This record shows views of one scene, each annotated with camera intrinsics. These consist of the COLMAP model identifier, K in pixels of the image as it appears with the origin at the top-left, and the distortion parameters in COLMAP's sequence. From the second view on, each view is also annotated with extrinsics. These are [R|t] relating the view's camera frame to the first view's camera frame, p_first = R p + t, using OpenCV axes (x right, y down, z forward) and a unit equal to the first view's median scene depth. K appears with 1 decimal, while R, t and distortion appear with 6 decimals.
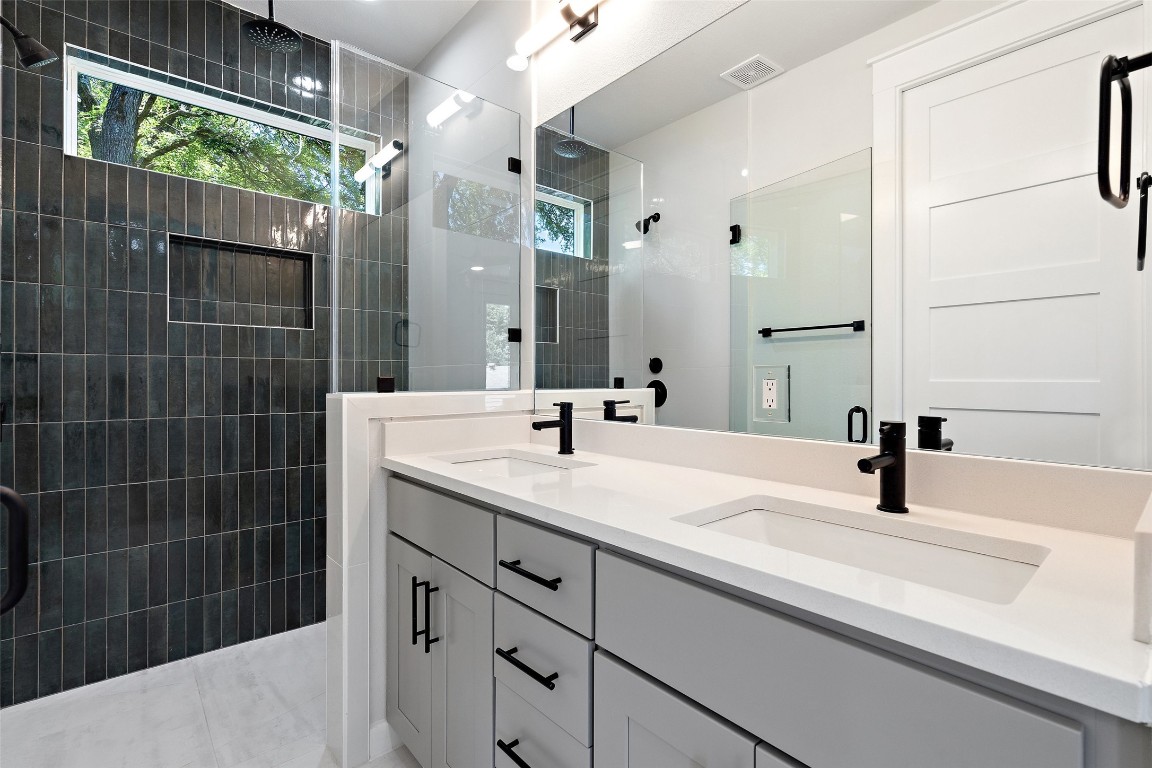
lens RADIAL K [[522.2, 0, 572.4], [0, 522.2, 381.4], [0, 0, 1]] dist [-0.001286, -0.000259]
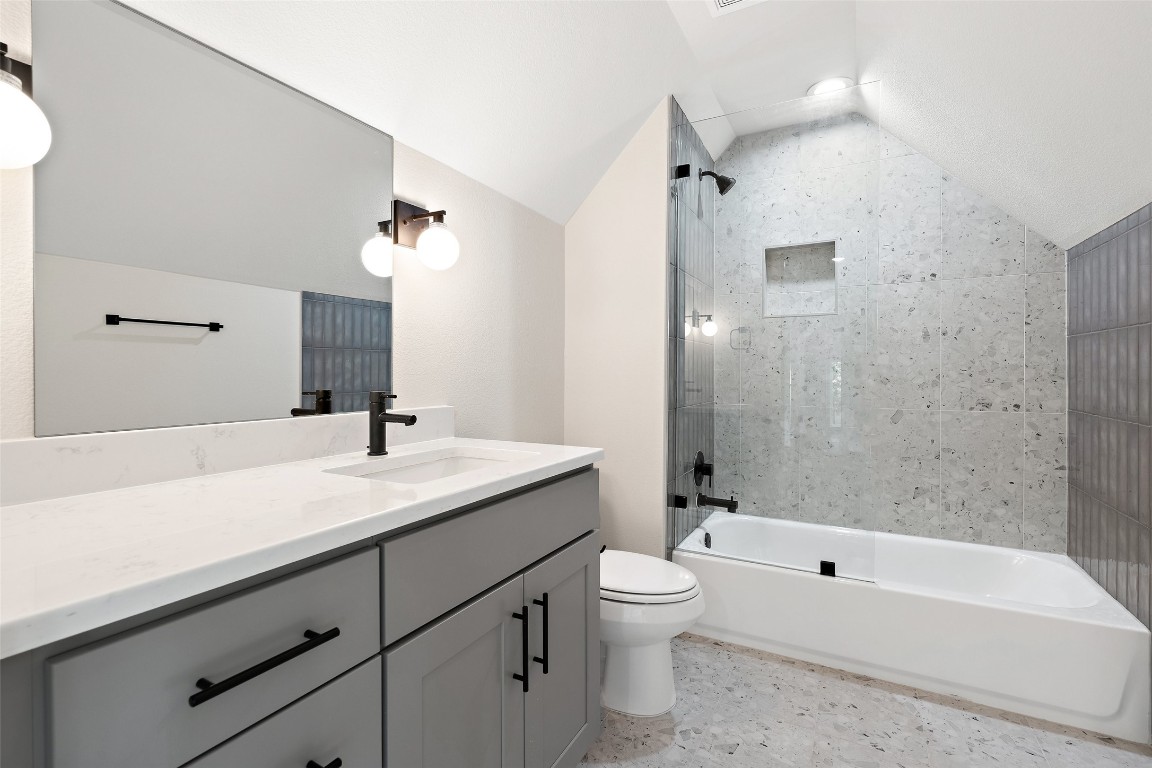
lens RADIAL K [[522.2, 0, 572.4], [0, 522.2, 381.4], [0, 0, 1]] dist [-0.001286, -0.000259]
pose [[-0.324840, -0.002813, 0.945765, -0.874156], [0.013409, 0.999881, 0.007580, 0.006449], [-0.945674, 0.015144, -0.324764, 0.864790]]
